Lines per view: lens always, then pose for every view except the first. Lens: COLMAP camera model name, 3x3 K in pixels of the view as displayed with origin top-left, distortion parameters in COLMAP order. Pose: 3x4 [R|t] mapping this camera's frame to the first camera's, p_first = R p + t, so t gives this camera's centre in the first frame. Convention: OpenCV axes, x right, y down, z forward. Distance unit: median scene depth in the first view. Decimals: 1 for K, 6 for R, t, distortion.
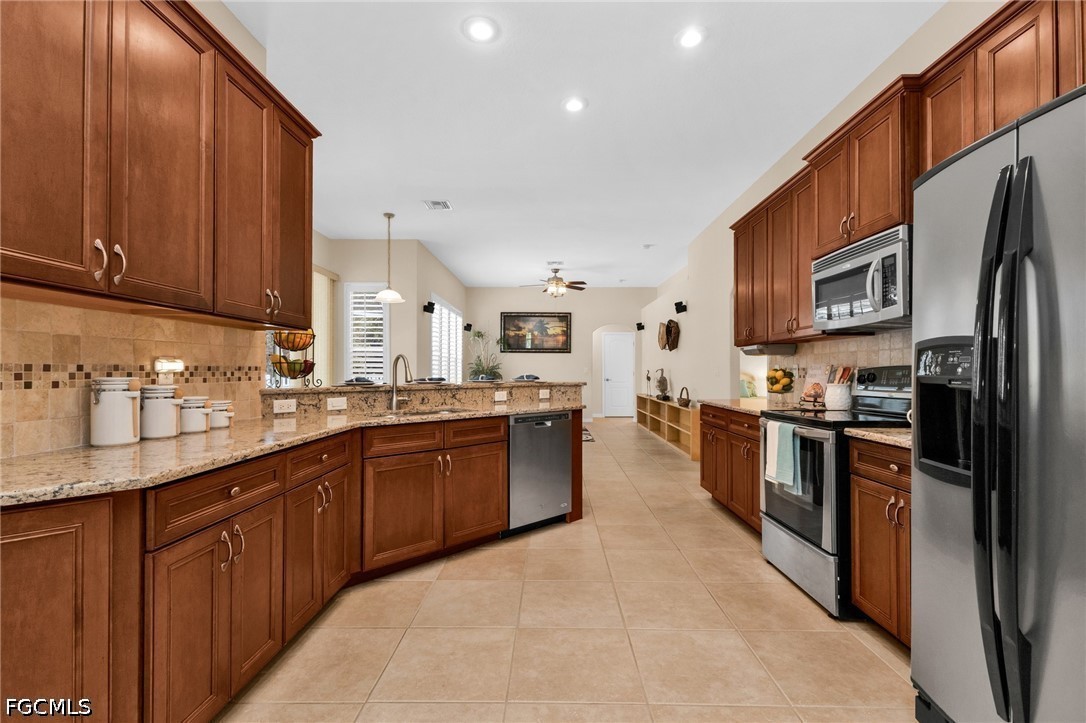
lens RADIAL K [[481.6, 0, 541.9], [0, 481.6, 366.9], [0, 0, 1]] dist [0.009763, 0.000092]
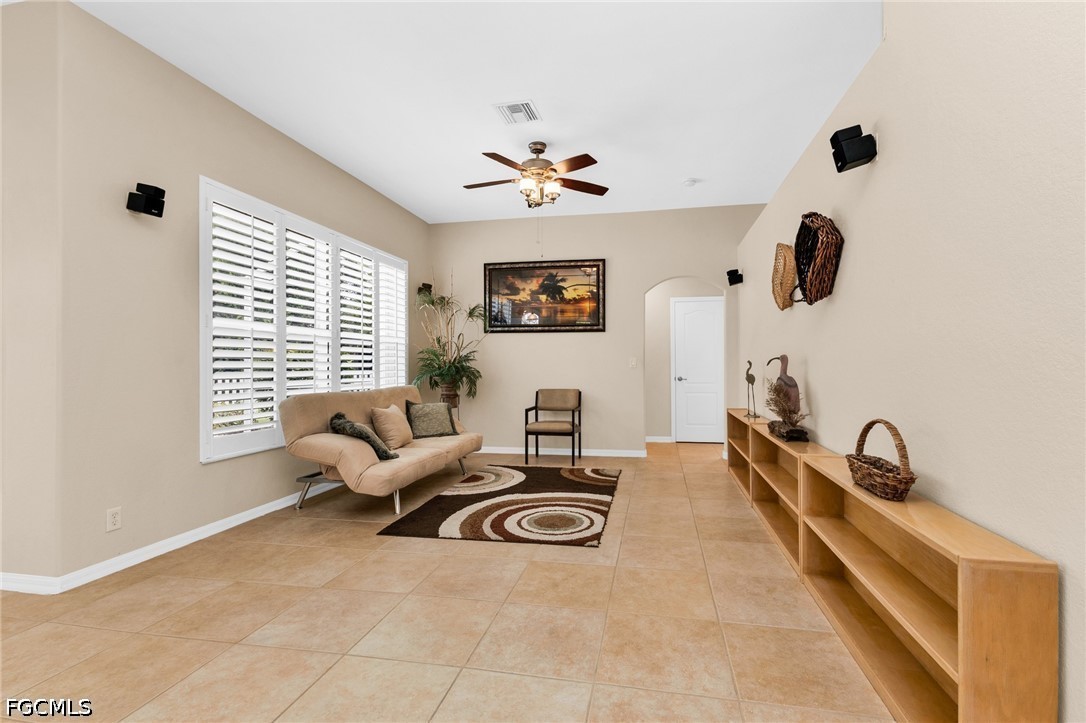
lens RADIAL K [[478.3, 0, 565.0], [0, 478.3, 363.3], [0, 0, 1]] dist [0.008551, 0.000389]
pose [[0.985909, -0.005299, -0.167197, 0.352311], [0.005822, 0.999980, 0.002636, 0.019516], [0.167179, -0.003572, 0.985920, 1.481538]]
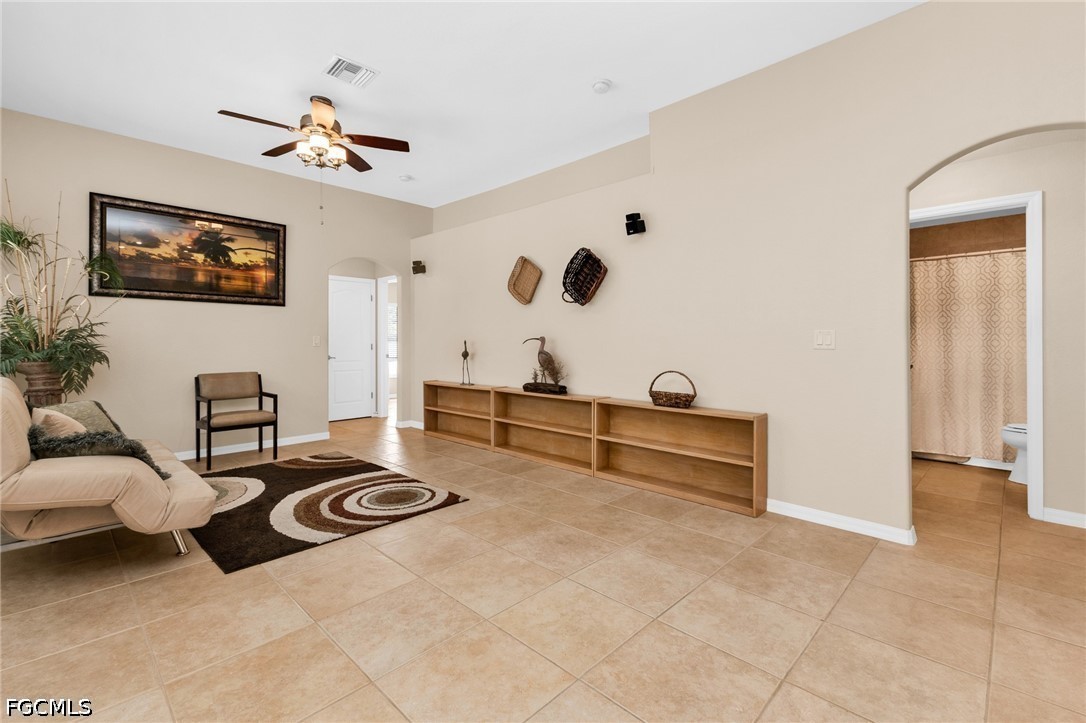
lens RADIAL K [[482.8, 0, 538.5], [0, 482.8, 341.2], [0, 0, 1]] dist [0.010536, 0.000172]
pose [[0.689082, 0.000035, 0.724683, -0.401704], [-0.002620, 0.999994, 0.002443, 0.017772], [-0.724679, -0.003582, 0.689078, 1.539845]]
